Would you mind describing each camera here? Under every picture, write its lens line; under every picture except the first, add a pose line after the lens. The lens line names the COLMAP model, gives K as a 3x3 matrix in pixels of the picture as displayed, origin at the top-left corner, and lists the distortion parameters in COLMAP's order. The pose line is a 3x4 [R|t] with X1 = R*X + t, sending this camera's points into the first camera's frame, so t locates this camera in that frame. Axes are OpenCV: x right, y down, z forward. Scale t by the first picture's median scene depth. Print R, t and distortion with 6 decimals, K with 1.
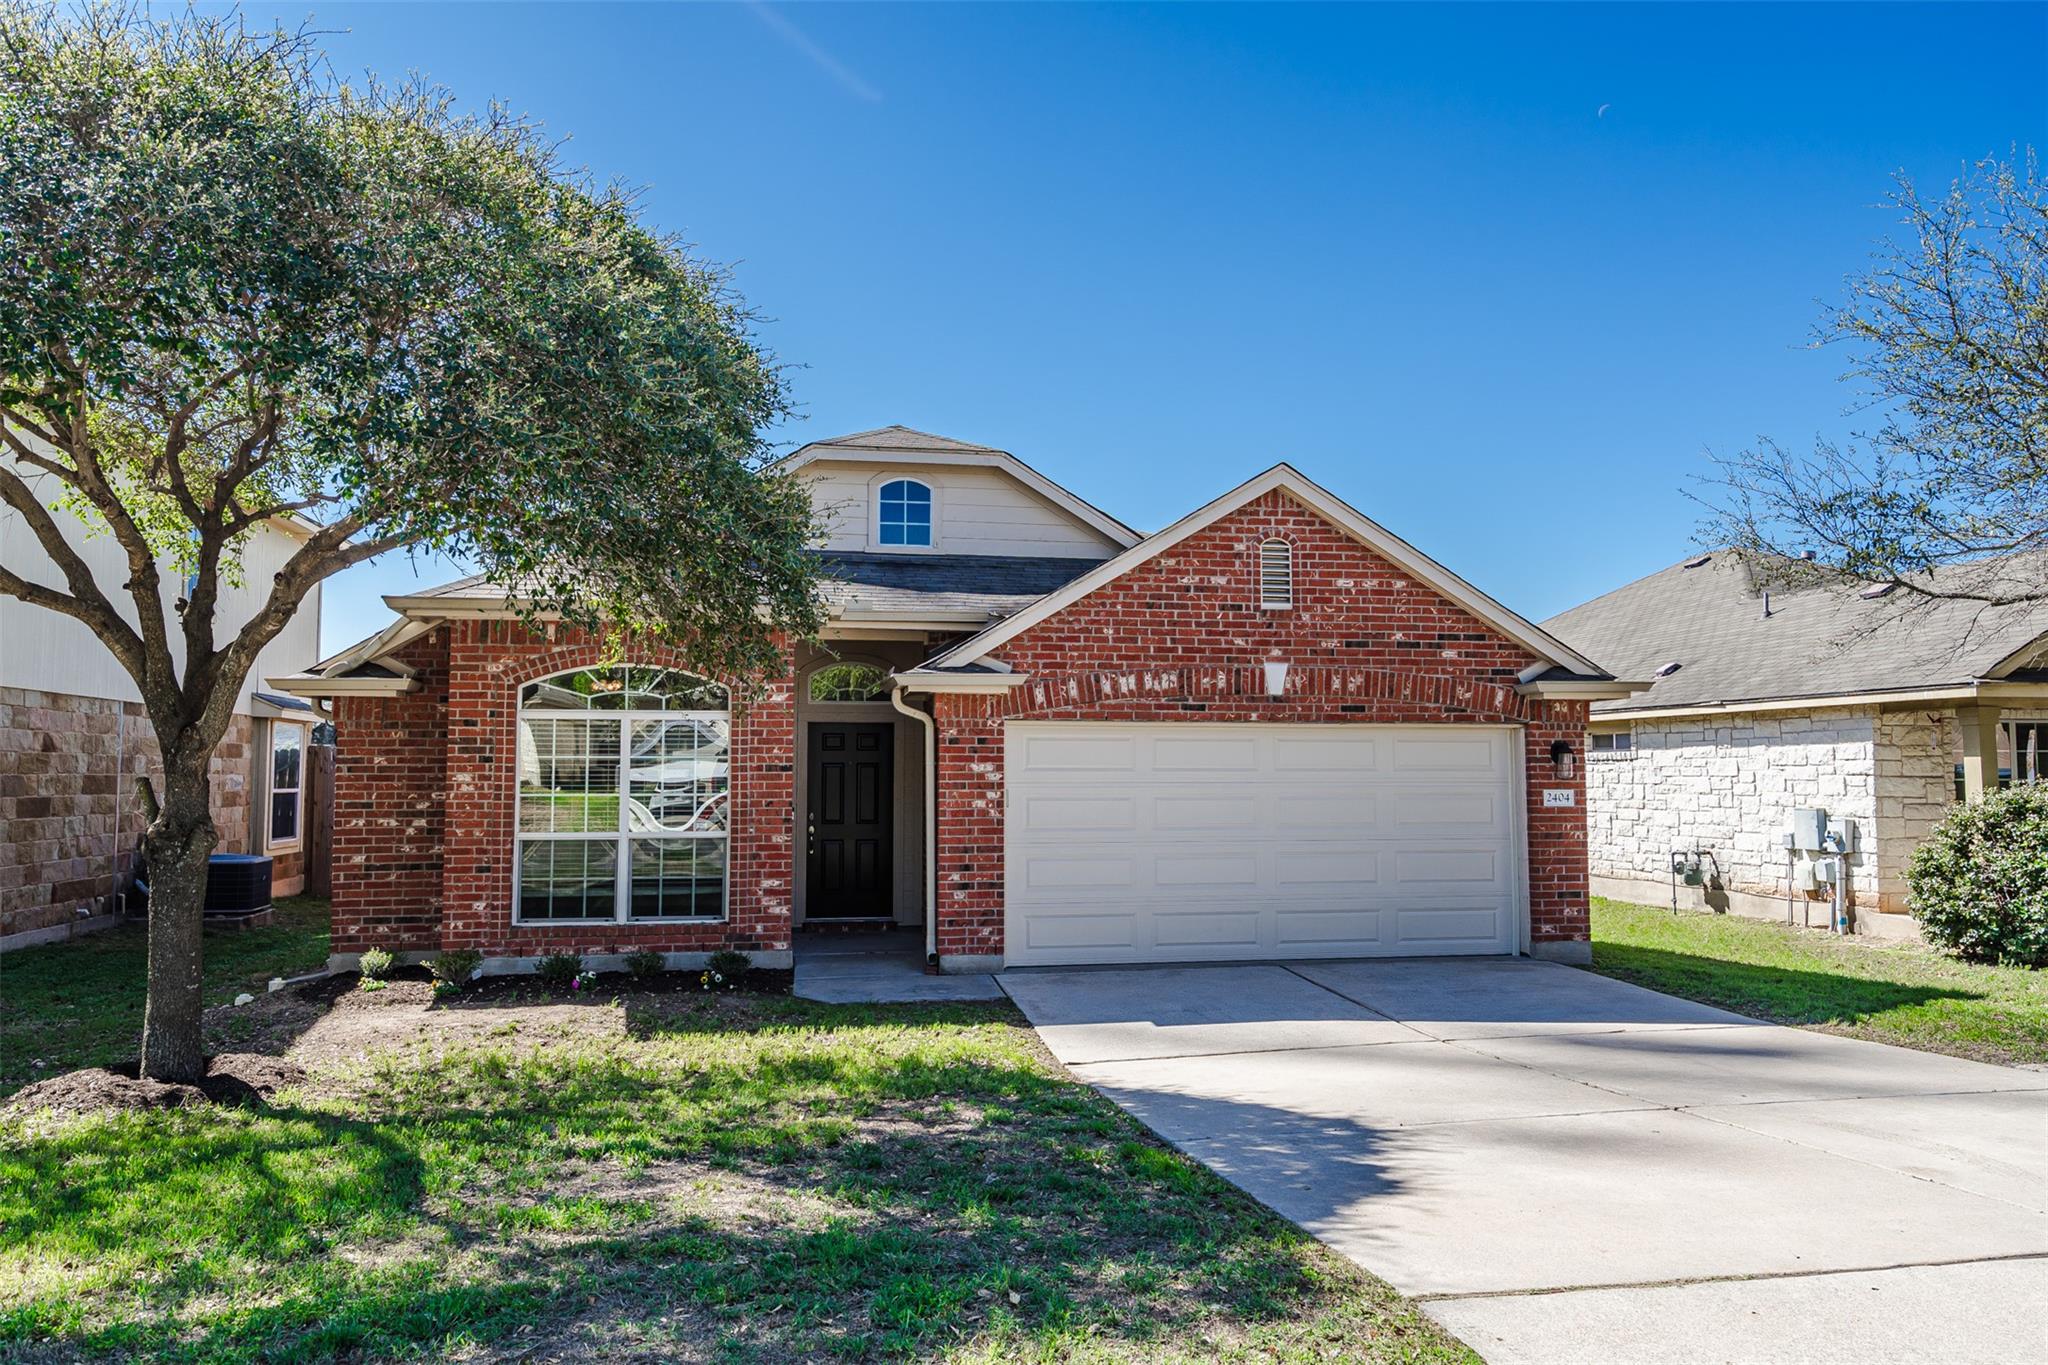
lens RADIAL K [[1379.8, 0, 1024.0], [0, 1379.8, 682.5], [0, 0, 1]] dist [0.003278, 0.006244]
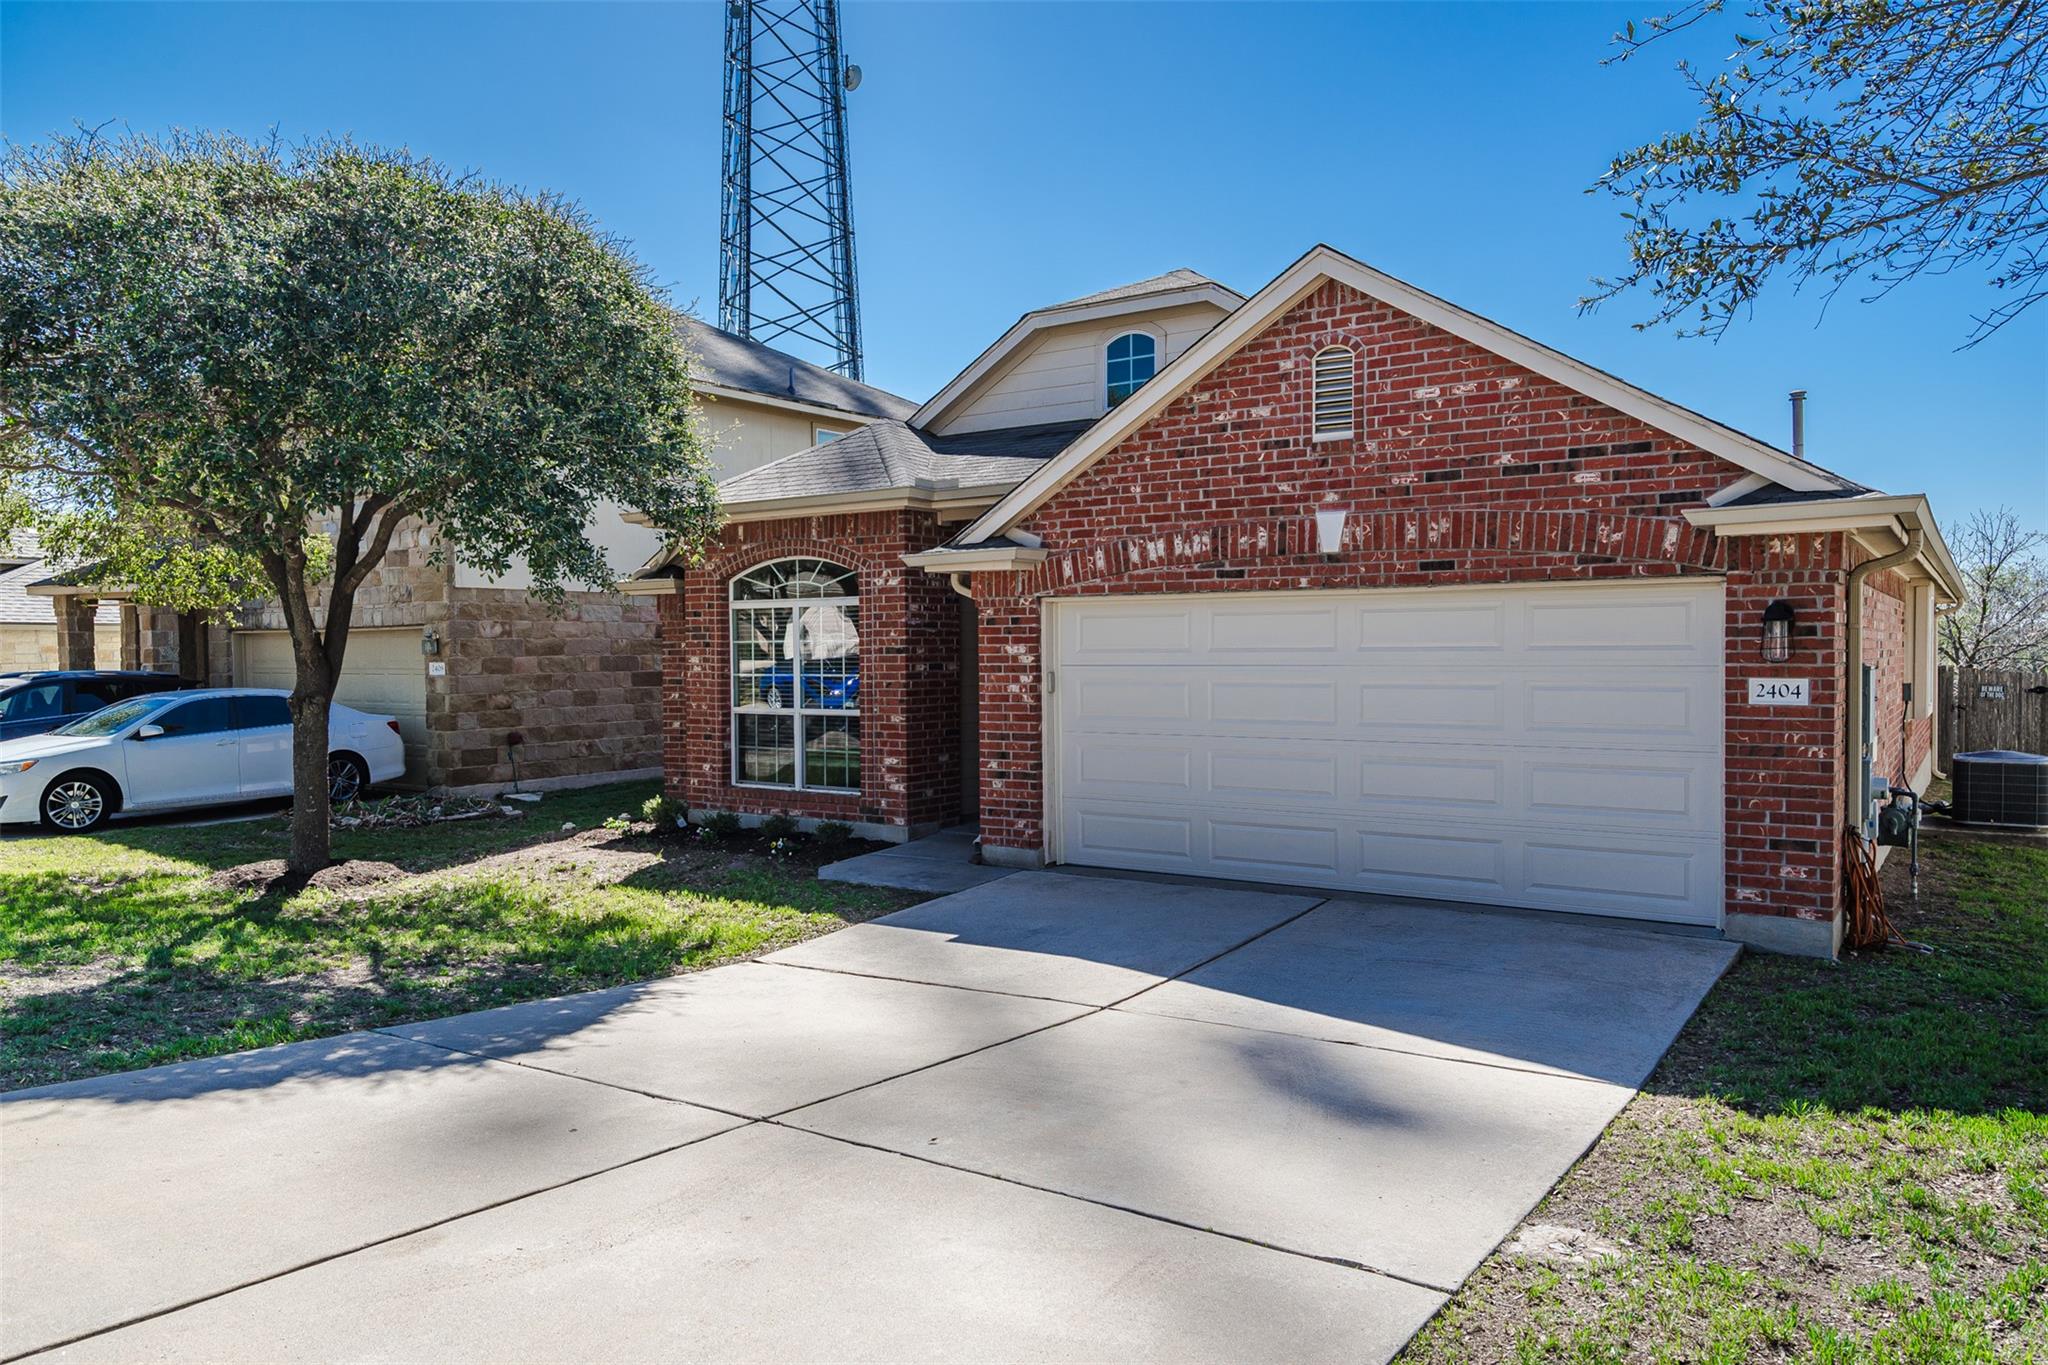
lens RADIAL K [[1379.8, 0, 1024.0], [0, 1379.8, 682.5], [0, 0, 1]] dist [0.003278, 0.006244]
pose [[0.719216, 0.012177, -0.694680, 0.595475], [0.054940, 0.995719, 0.074334, 0.014369], [0.692611, -0.091627, 0.715468, 0.323367]]
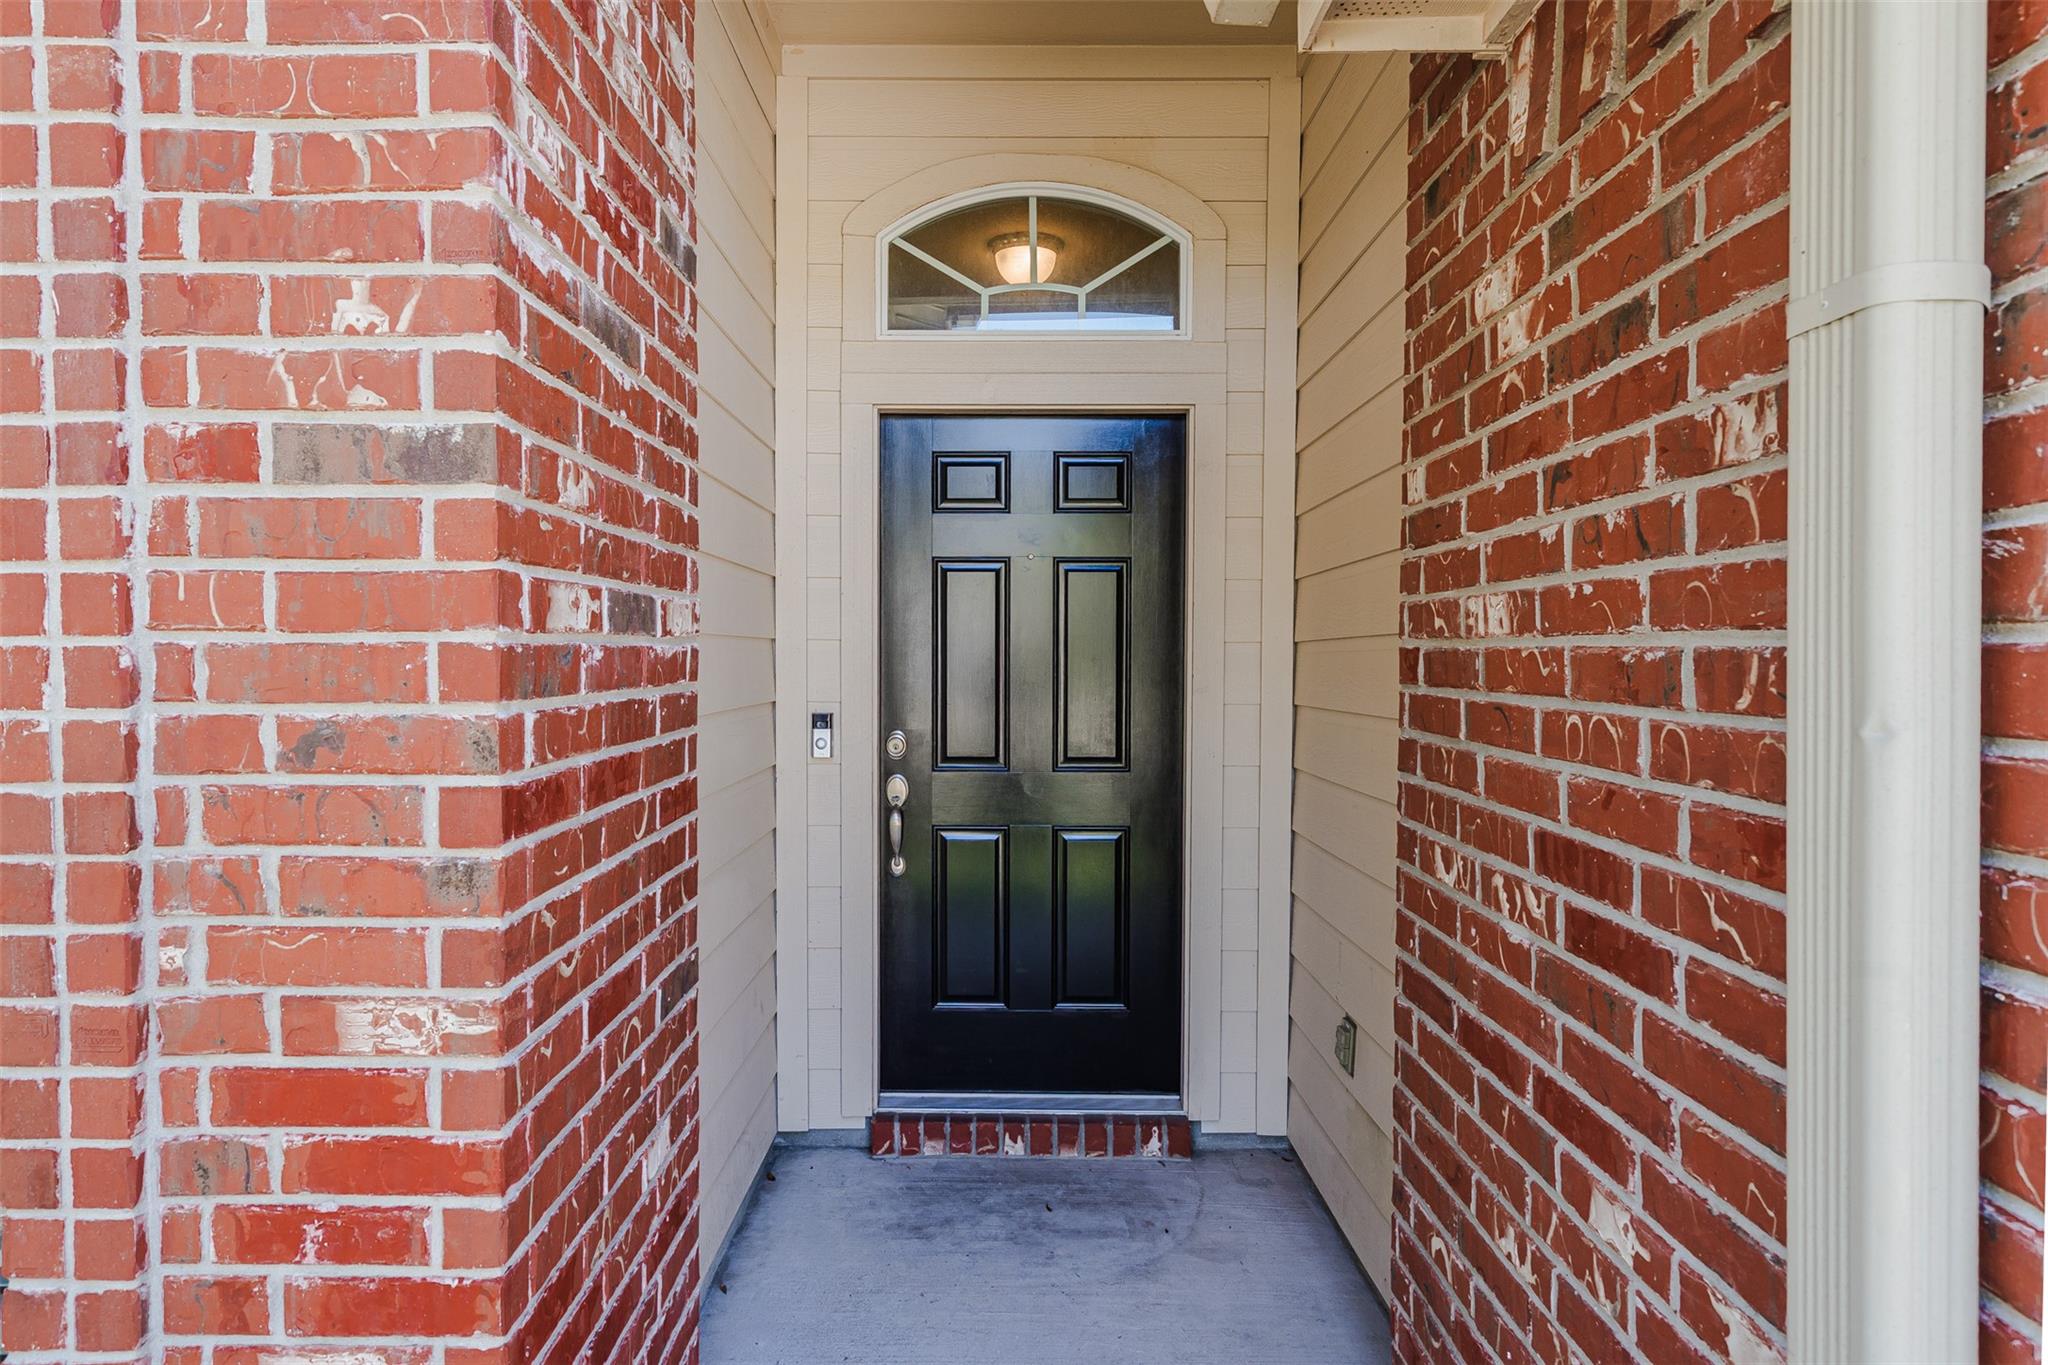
lens RADIAL K [[1108.5, 0, 1024.0], [0, 1108.5, 682.5], [0, 0, 1]] dist [0.000684, 0.000173]
pose [[0.986207, 0.008068, -0.165317, -0.103660], [0.007187, 0.995782, 0.091472, 0.072287], [0.165358, -0.091399, 0.981989, 0.895675]]
